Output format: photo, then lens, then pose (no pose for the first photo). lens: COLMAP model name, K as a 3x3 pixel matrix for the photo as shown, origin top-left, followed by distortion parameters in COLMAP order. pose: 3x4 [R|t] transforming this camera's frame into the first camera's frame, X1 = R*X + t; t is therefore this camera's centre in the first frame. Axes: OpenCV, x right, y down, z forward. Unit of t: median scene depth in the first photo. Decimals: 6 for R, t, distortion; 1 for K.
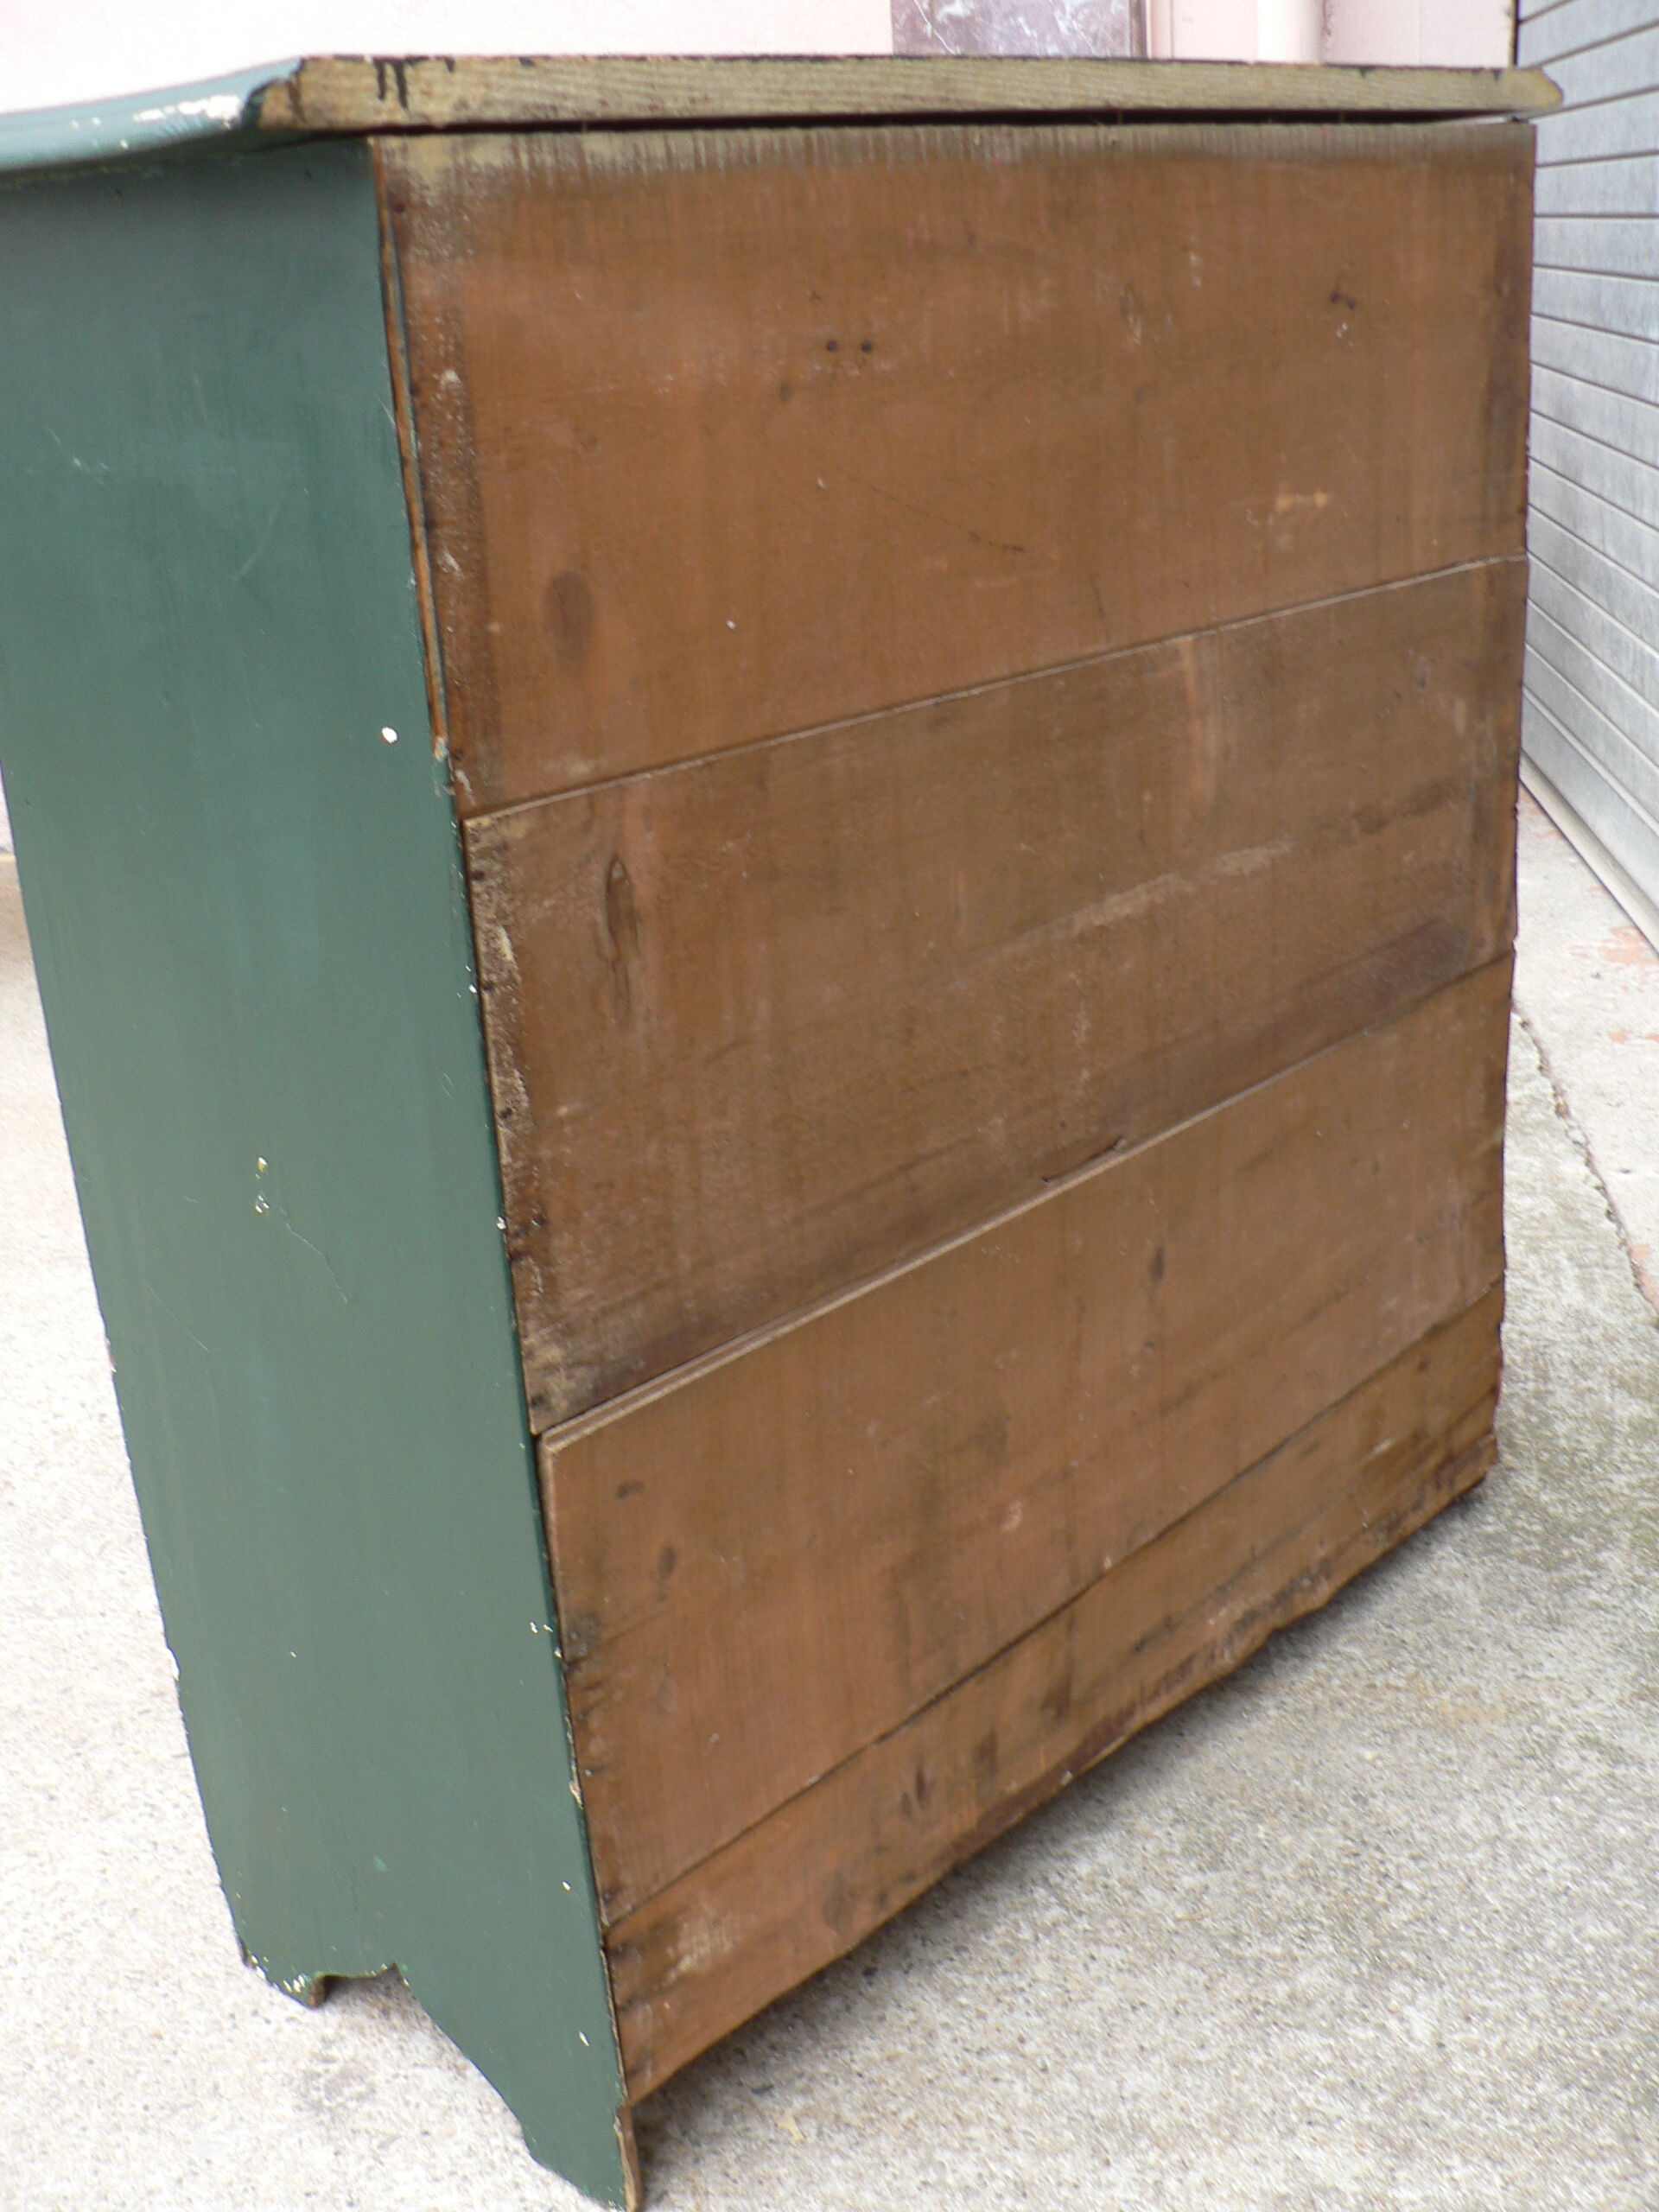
lens RADIAL K [[2443.7, 0, 879.2], [0, 2443.7, 1144.4], [0, 0, 1]] dist [-0.191101, 0.228596]
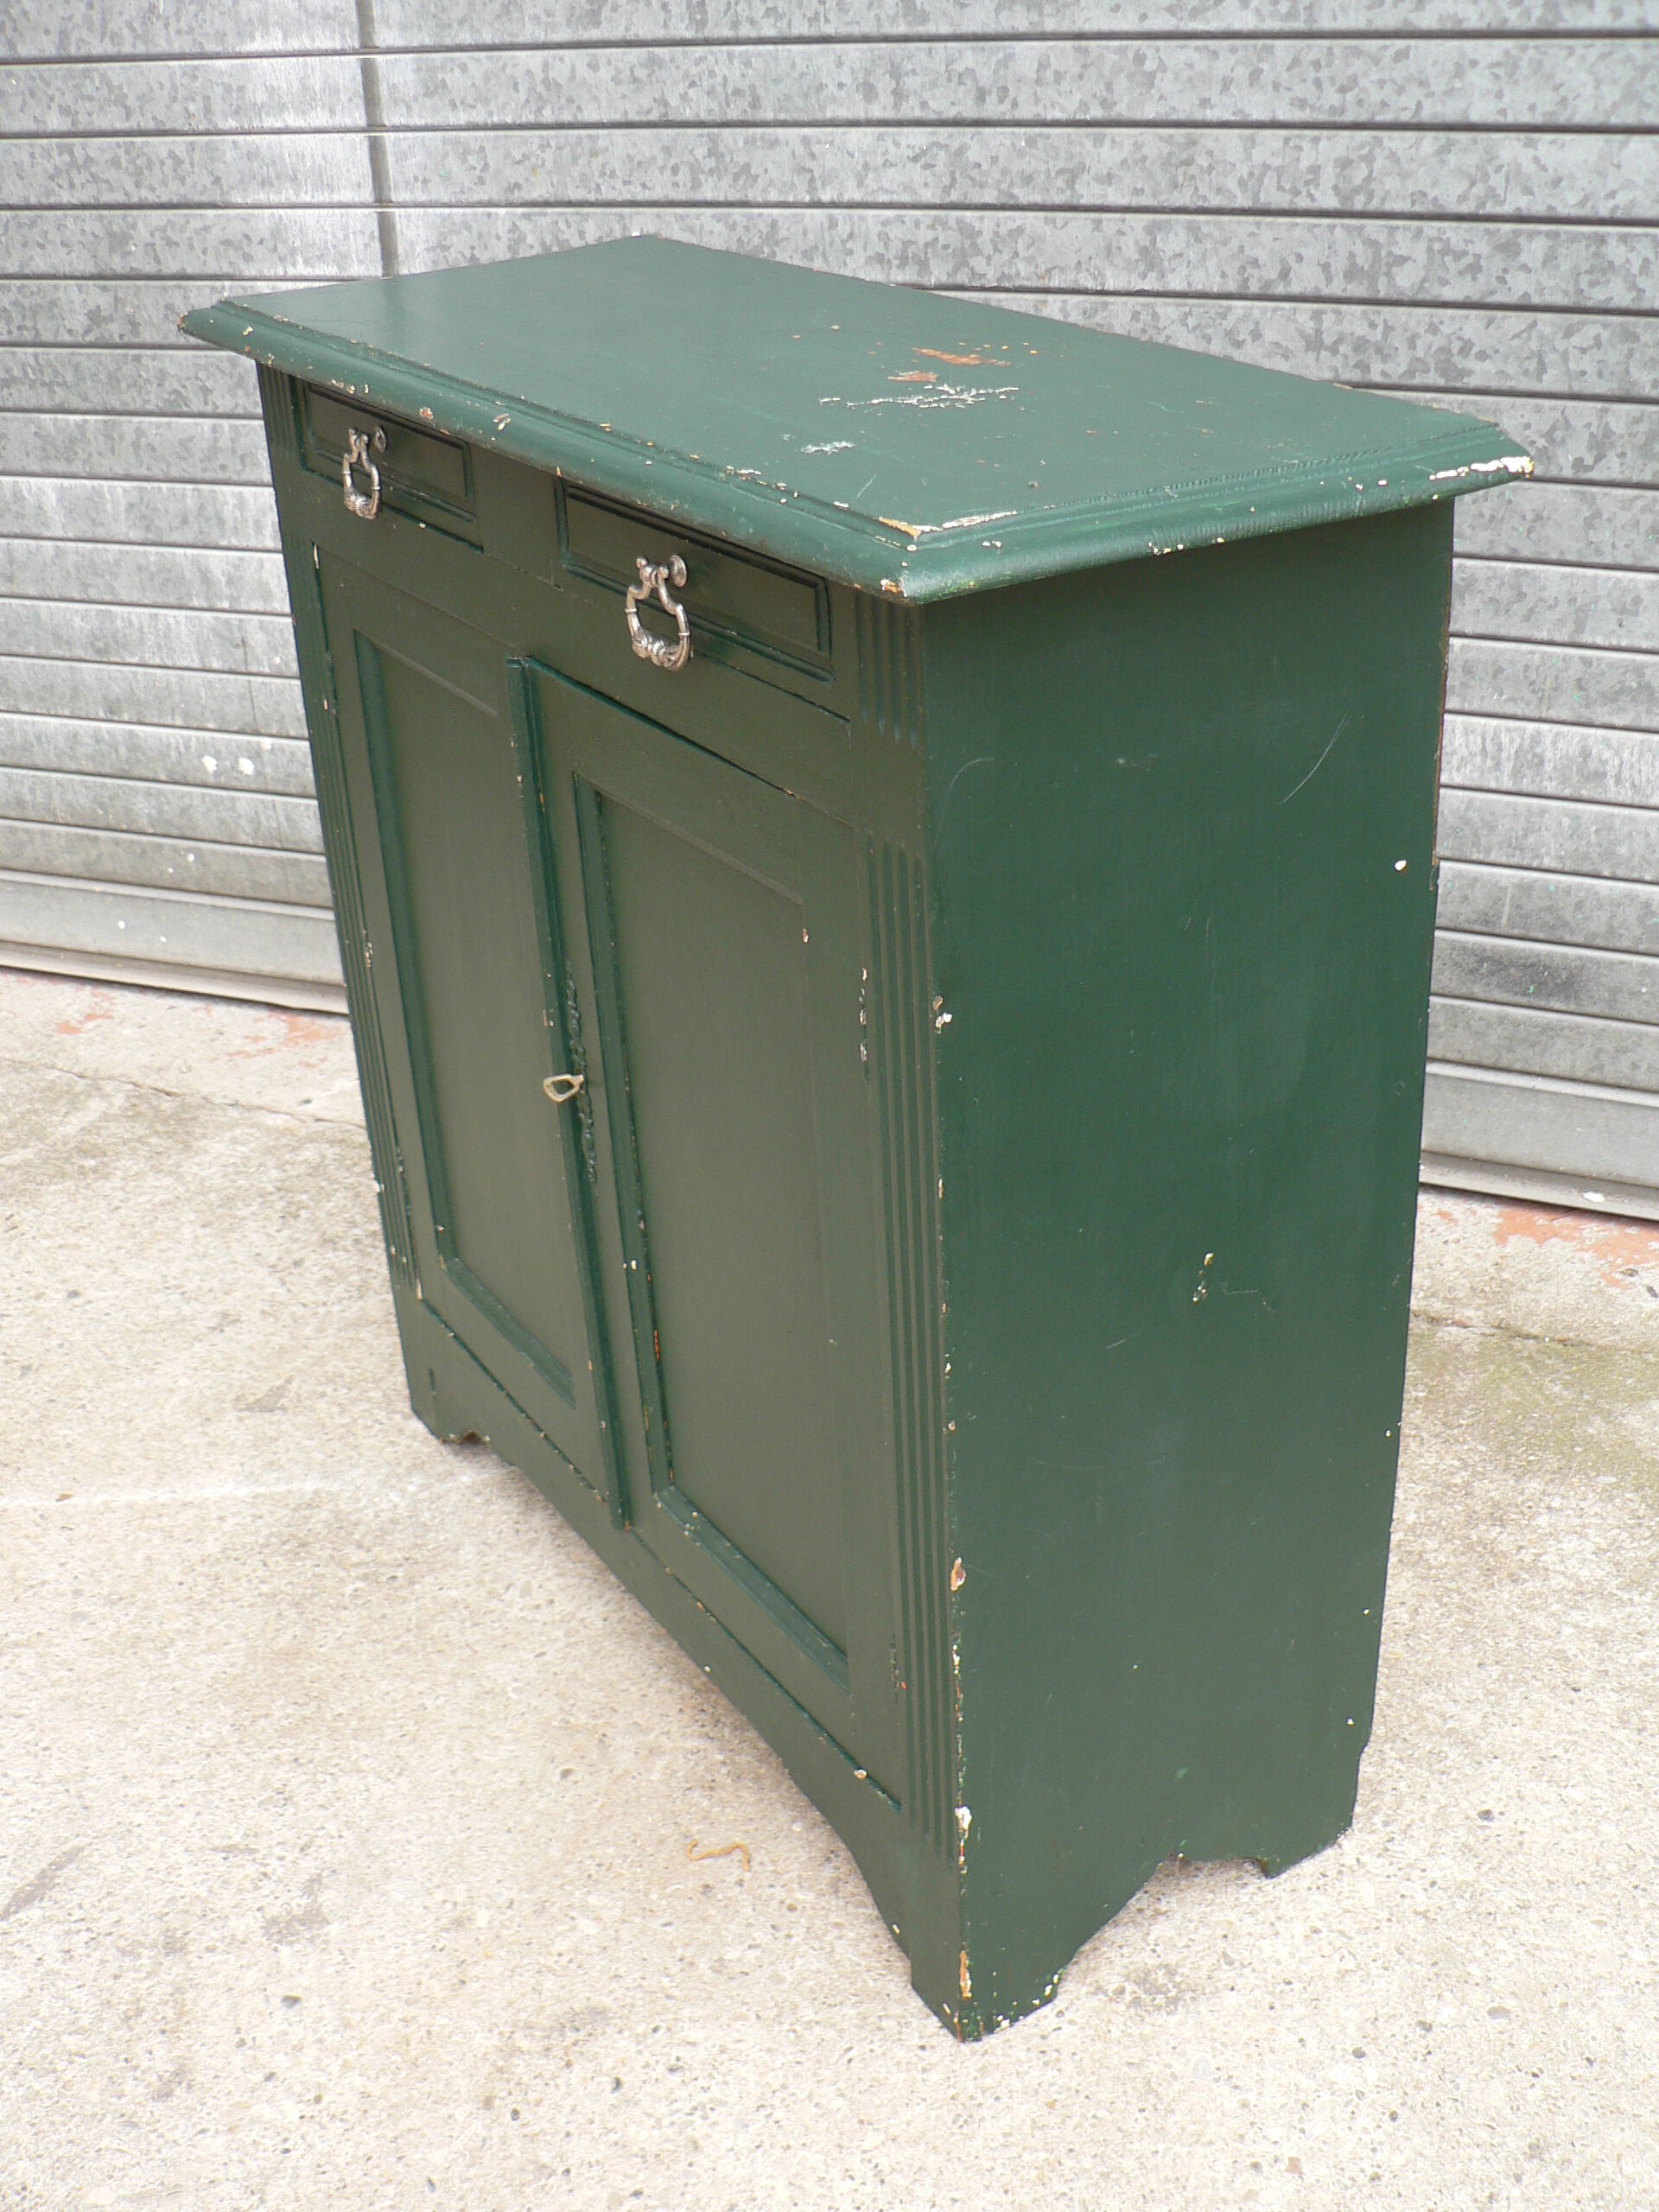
lens RADIAL K [[2443.7, 0, 879.2], [0, 2443.7, 1144.4], [0, 0, 1]] dist [-0.191101, 0.228596]
pose [[0.290269, -0.415029, 0.862261, -1.236741], [0.364203, 0.881159, 0.301521, -0.440033], [-0.884929, 0.226516, 0.406928, 0.561759]]
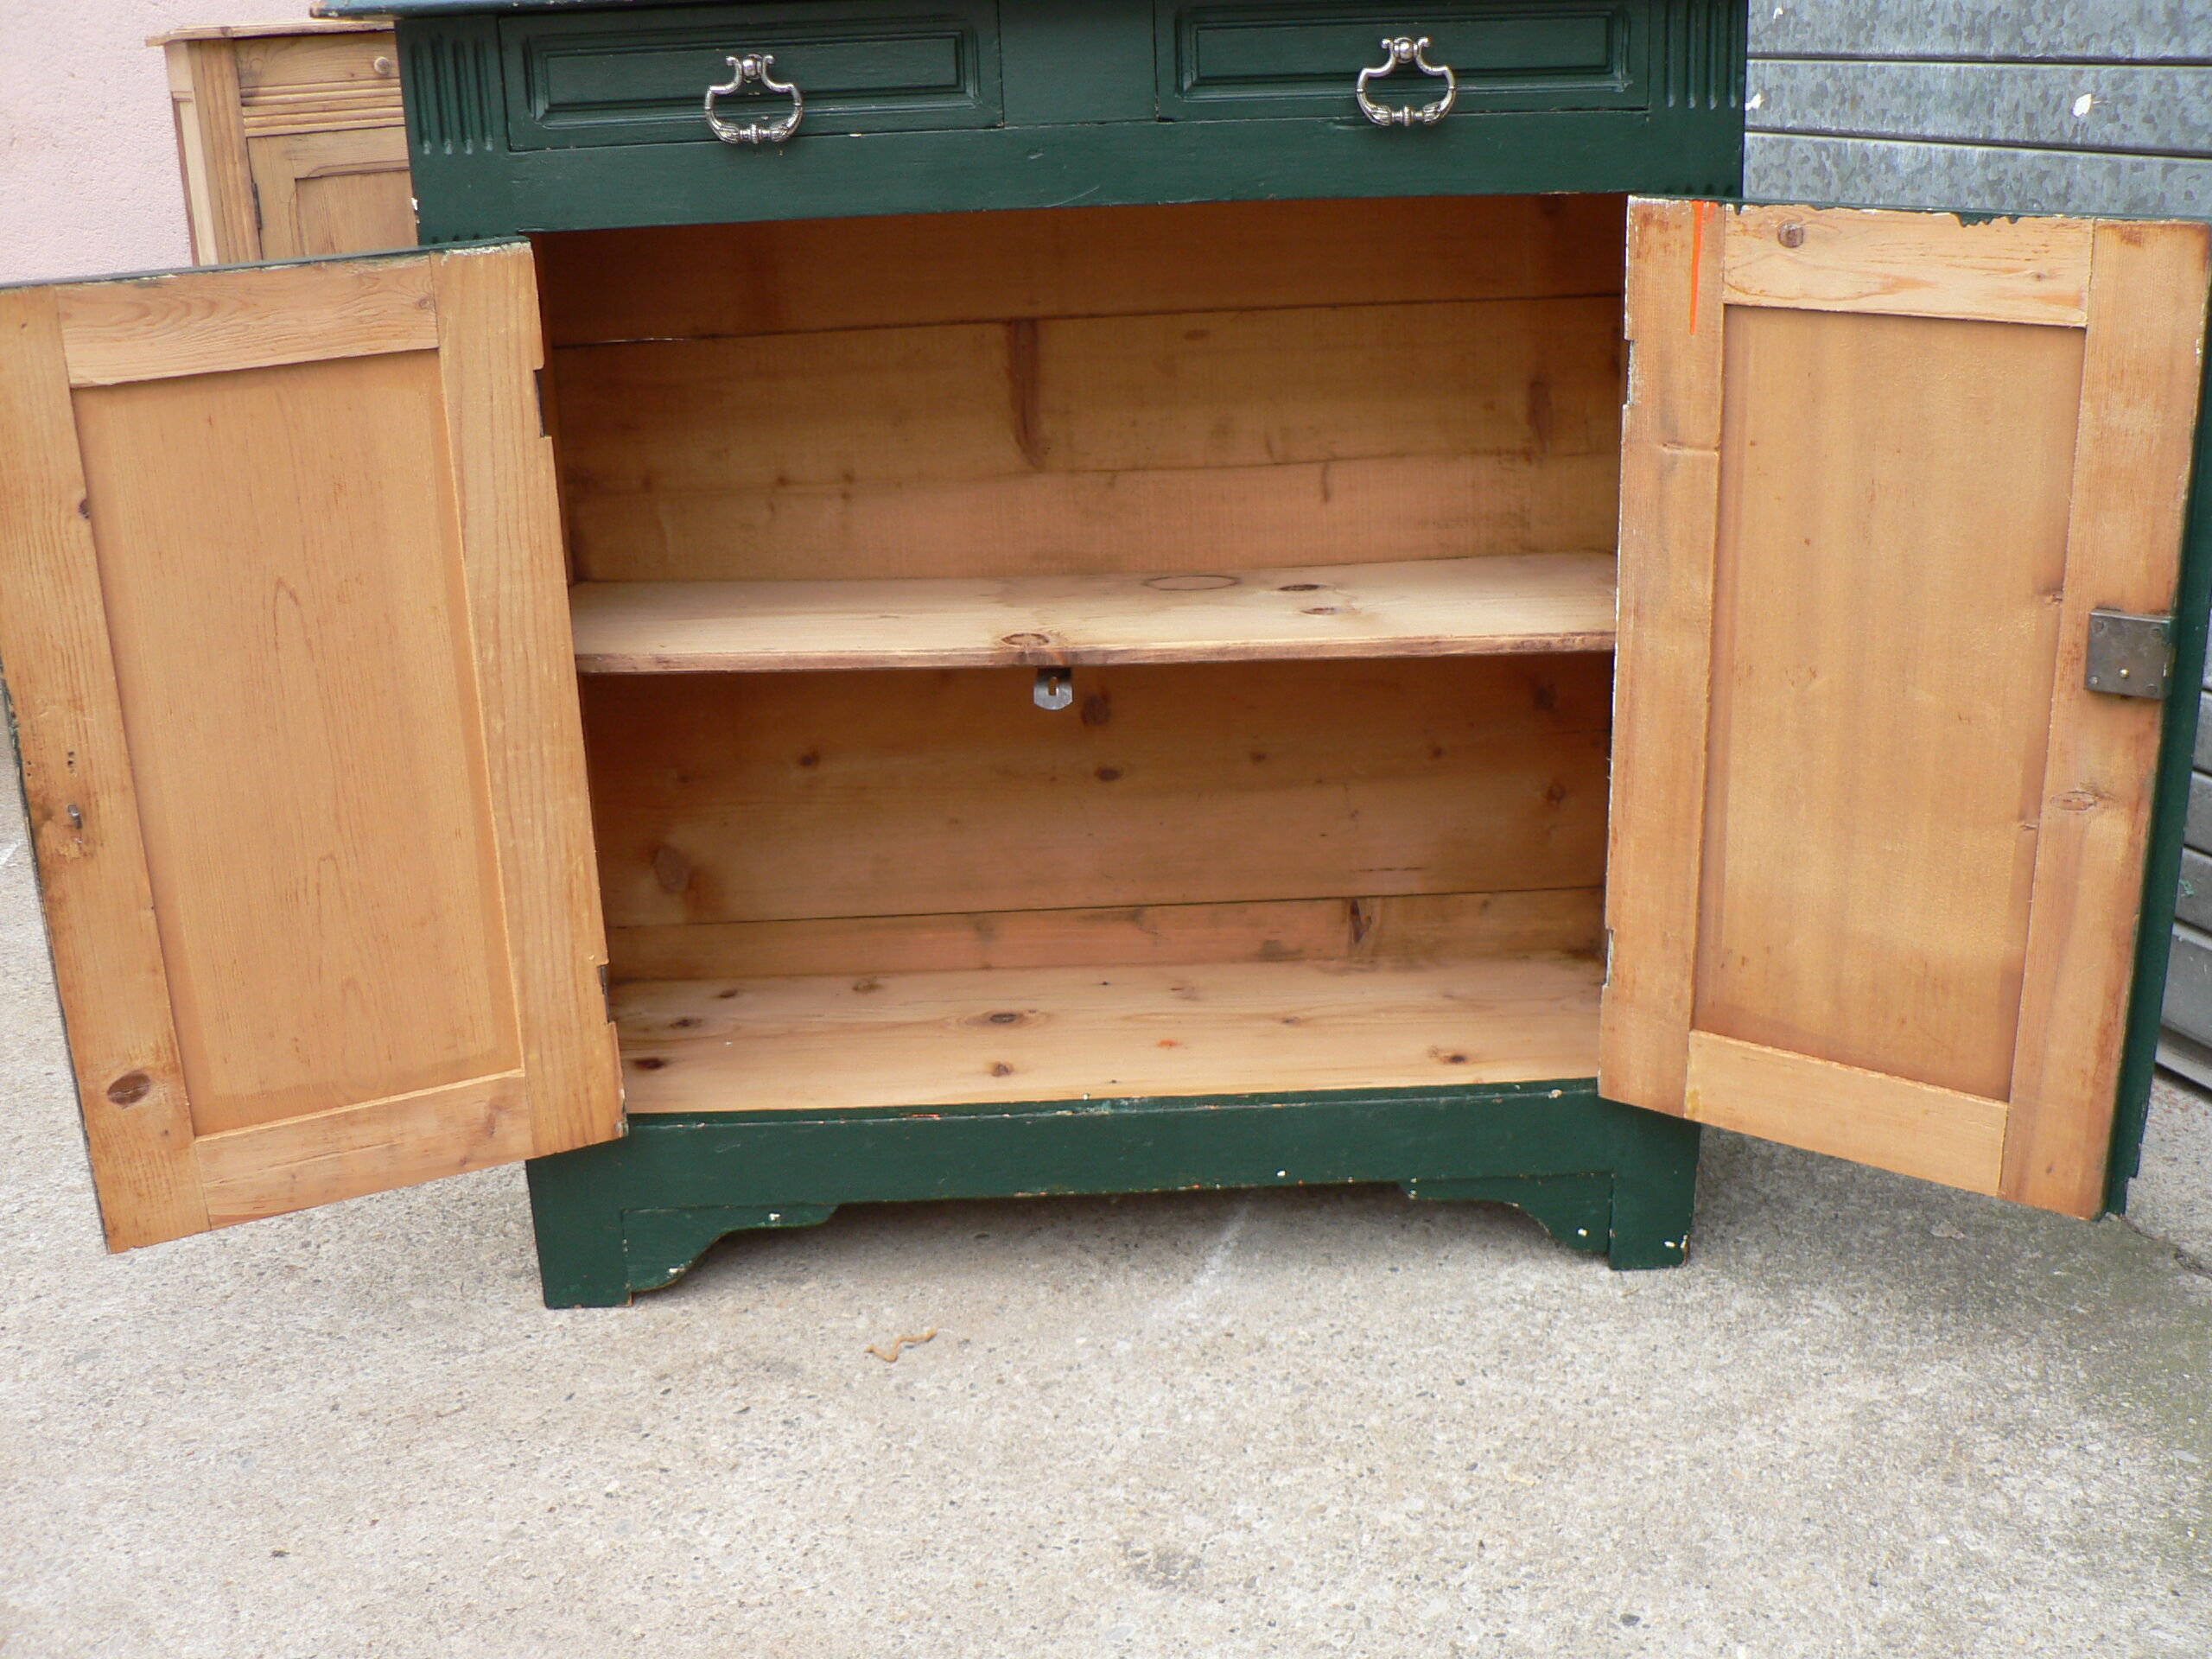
lens RADIAL K [[2417.4, 0, 1087.1], [0, 2417.4, 825.8], [0, 0, 1]] dist [-0.194717, 0.215167]
pose [[0.880505, -0.128497, 0.456289, -0.810983], [0.156994, 0.987285, -0.024920, 0.060004], [-0.447285, 0.093577, 0.889483, -0.075673]]
